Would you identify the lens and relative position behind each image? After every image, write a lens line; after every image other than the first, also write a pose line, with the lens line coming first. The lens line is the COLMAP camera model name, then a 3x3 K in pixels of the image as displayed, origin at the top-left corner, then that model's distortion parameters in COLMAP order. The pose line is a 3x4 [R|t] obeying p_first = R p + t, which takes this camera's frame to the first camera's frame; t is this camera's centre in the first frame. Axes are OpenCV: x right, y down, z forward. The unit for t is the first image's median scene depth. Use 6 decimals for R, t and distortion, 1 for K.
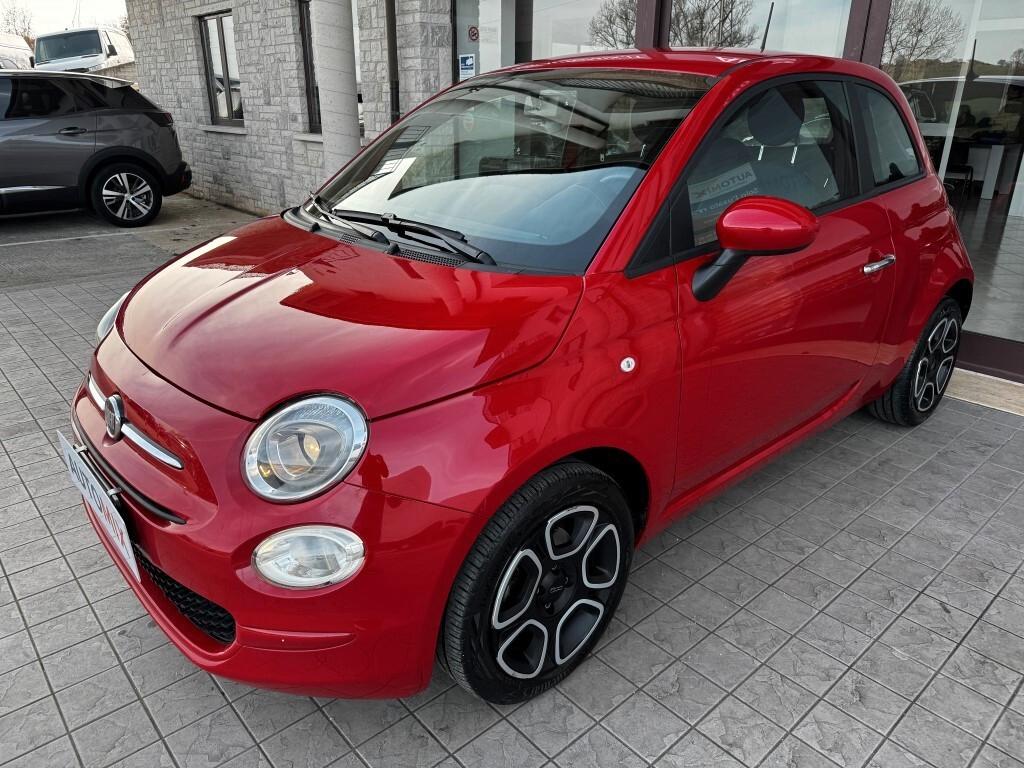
lens RADIAL K [[731.6, 0, 508.2], [0, 731.6, 373.3], [0, 0, 1]] dist [0.023741, -0.033890]
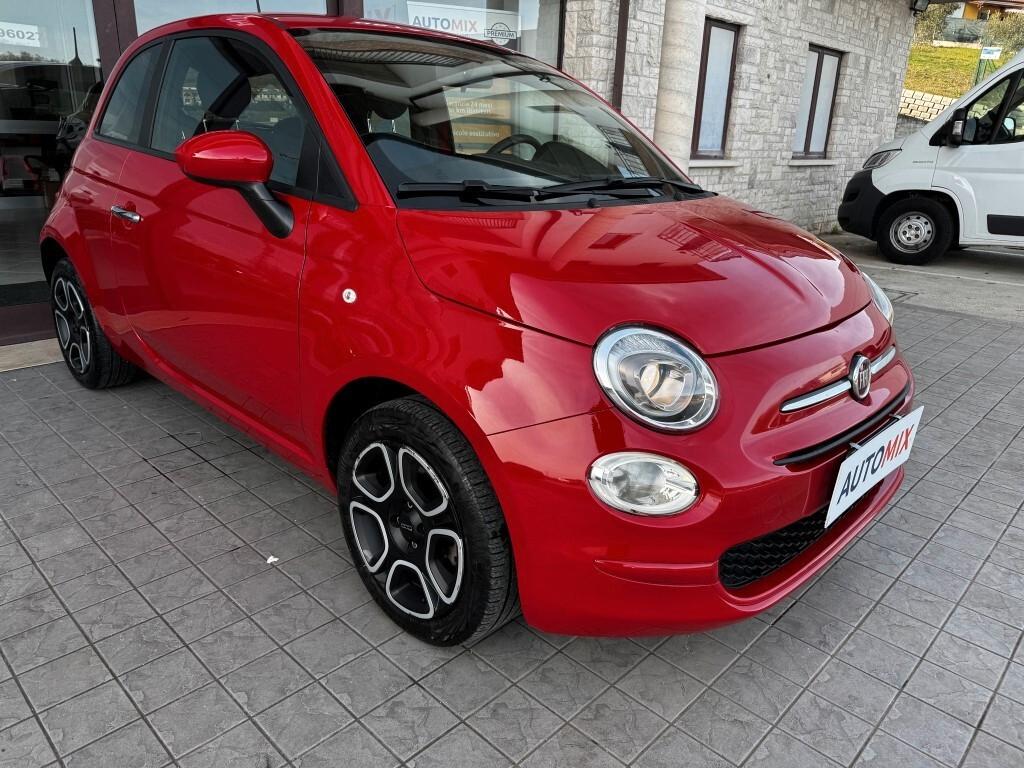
lens RADIAL K [[731.6, 0, 508.2], [0, 731.6, 373.3], [0, 0, 1]] dist [0.023741, -0.033890]
pose [[-0.076193, -0.320894, 0.944045, -0.331054], [0.316843, 0.889932, 0.328072, -0.096863], [-0.945413, 0.324111, 0.033866, 0.326355]]
